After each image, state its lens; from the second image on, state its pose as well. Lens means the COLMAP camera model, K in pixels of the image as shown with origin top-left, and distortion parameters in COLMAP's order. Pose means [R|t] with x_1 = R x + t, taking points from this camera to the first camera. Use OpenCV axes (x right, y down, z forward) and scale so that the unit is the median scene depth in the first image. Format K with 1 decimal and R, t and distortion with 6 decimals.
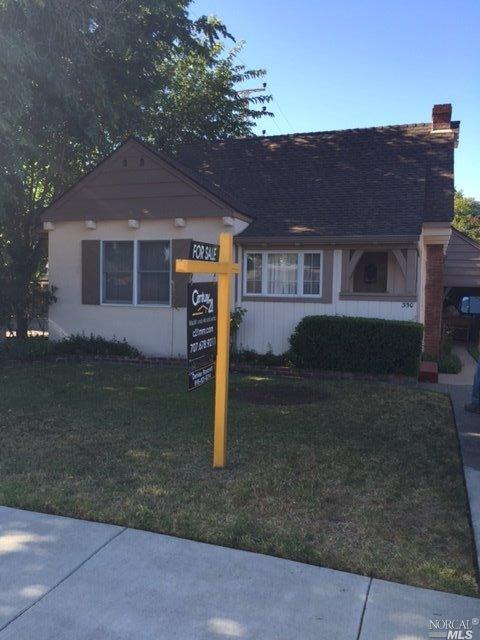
lens RADIAL K [[557.1, 0, 246.5], [0, 557.1, 321.7], [0, 0, 1]] dist [0.050124, -0.077440]
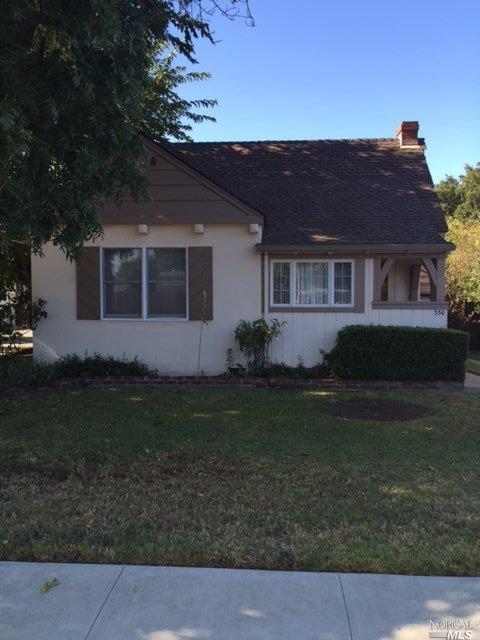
lens RADIAL K [[557.1, 0, 241.7], [0, 557.1, 317.7], [0, 0, 1]] dist [0.050124, -0.077440]
pose [[0.963006, -0.024350, 0.268376, -0.295245], [0.029938, 0.999411, -0.016749, -0.012570], [-0.267810, 0.024164, 0.963169, 0.092399]]
